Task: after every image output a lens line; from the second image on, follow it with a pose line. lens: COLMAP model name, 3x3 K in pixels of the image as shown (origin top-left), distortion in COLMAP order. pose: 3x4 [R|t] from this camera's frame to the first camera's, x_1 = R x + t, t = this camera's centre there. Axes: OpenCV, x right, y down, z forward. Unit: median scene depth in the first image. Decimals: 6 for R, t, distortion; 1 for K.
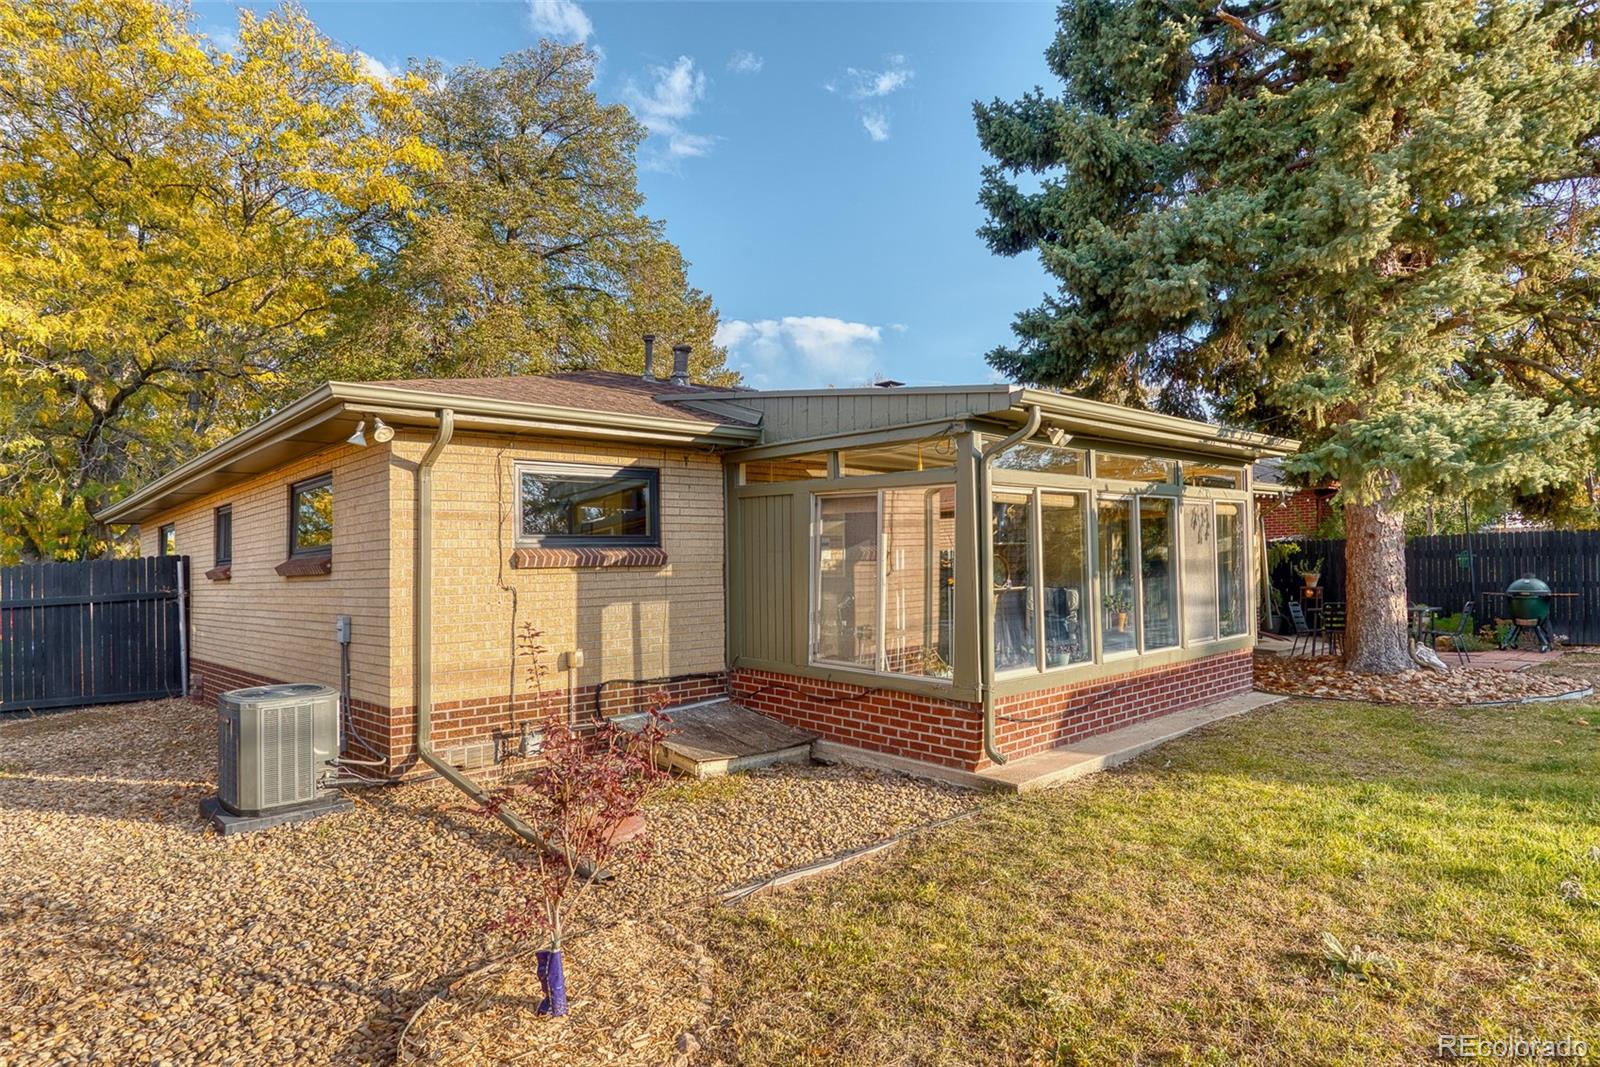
lens RADIAL K [[889.4, 0, 805.9], [0, 889.4, 513.6], [0, 0, 1]] dist [-0.016721, -0.001754]
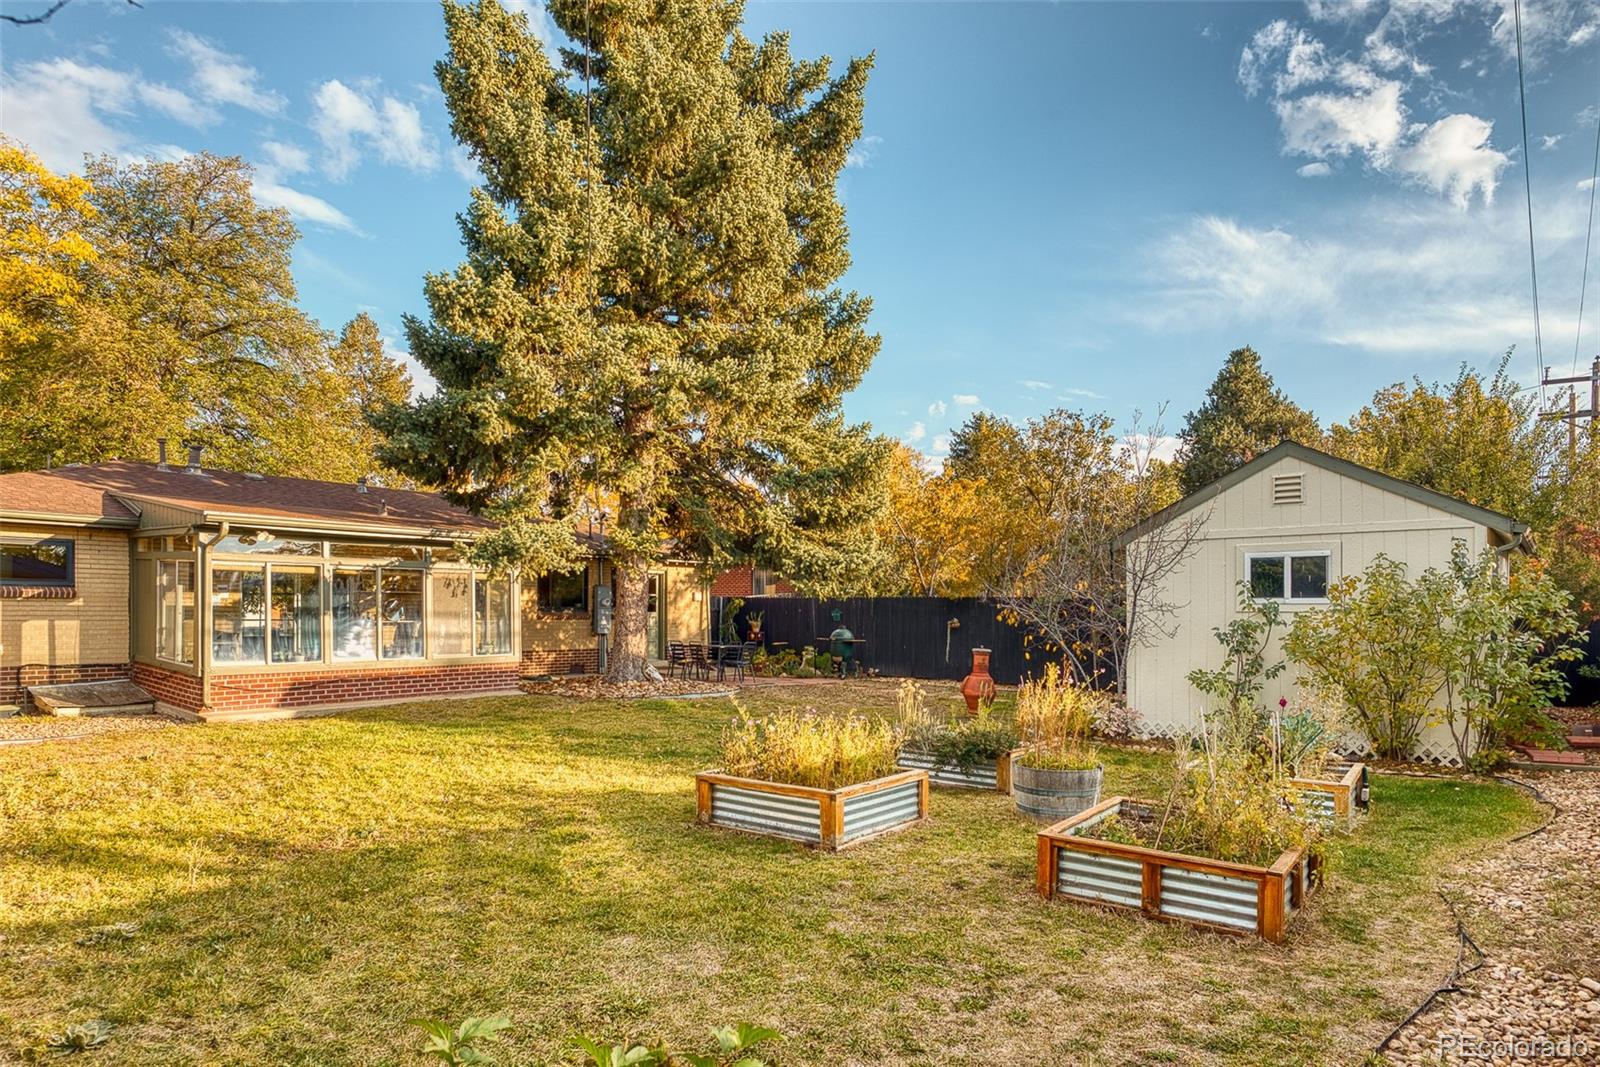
lens RADIAL K [[919.8, 0, 793.1], [0, 919.8, 583.6], [0, 0, 1]] dist [-0.000755, 0.000517]
pose [[0.992716, 0.037638, 0.114452, 1.007711], [-0.041339, 0.998691, 0.030137, -0.079635], [-0.113168, -0.034649, 0.992972, -0.897228]]
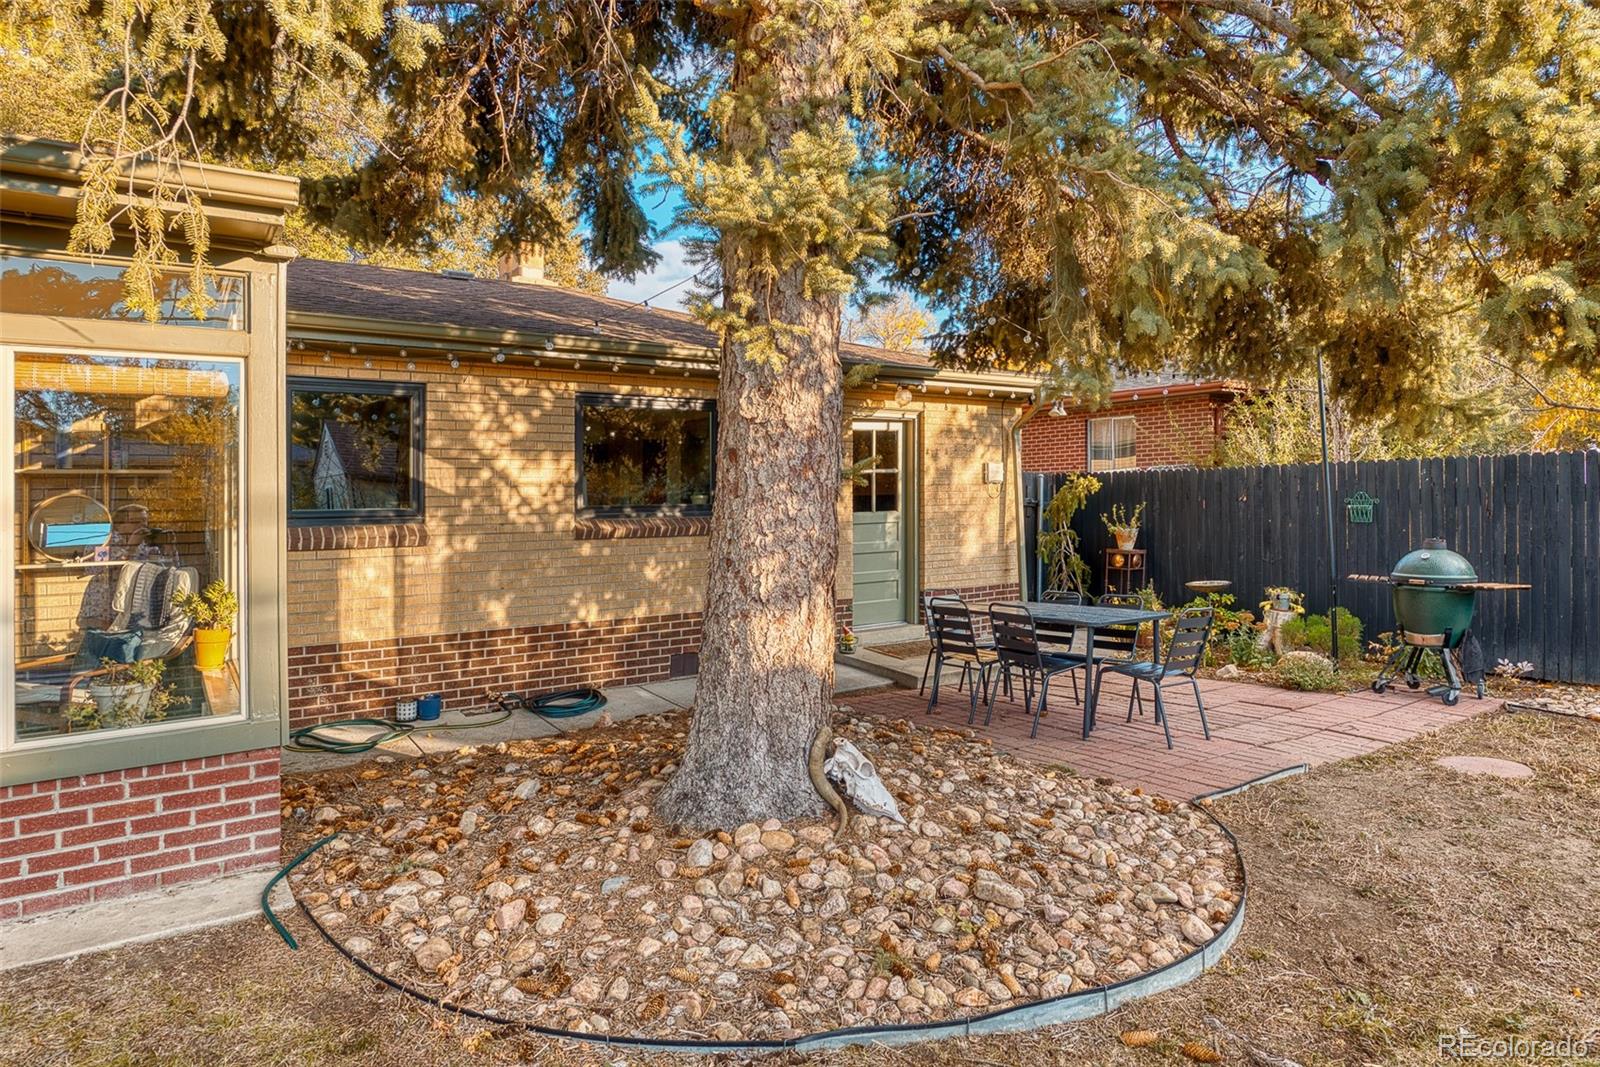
lens RADIAL K [[870.8, 0, 843.5], [0, 870.8, 542.5], [0, 0, 1]] dist [0.000252, 0.000492]
pose [[0.990819, 0.022350, -0.133335, 0.999955], [-0.008699, 0.994737, 0.102096, 0.040606], [0.134915, -0.099999, 0.985798, 0.846403]]
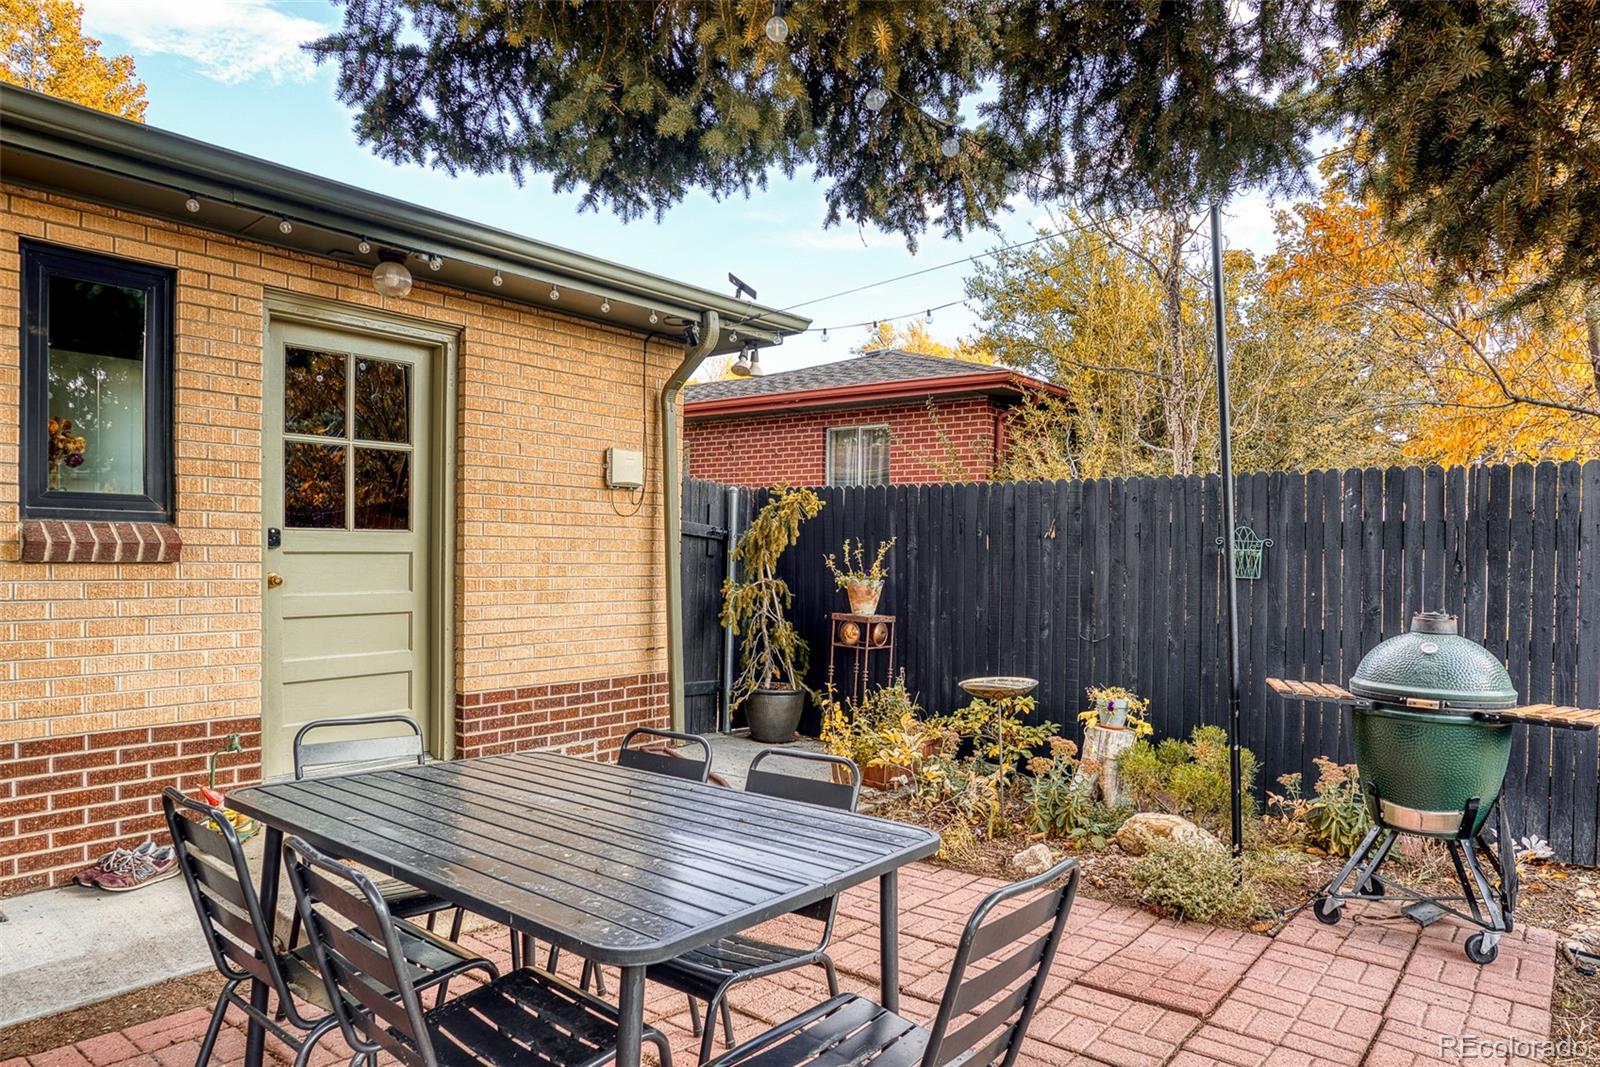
lens RADIAL K [[953.2, 0, 805.1], [0, 953.2, 537.0], [0, 0, 1]] dist [-0.006683, 0.000276]
pose [[0.994866, 0.050915, 0.087457, 1.114967], [-0.054172, 0.997909, 0.035271, 0.083438], [-0.085479, -0.039827, 0.995544, 1.343437]]
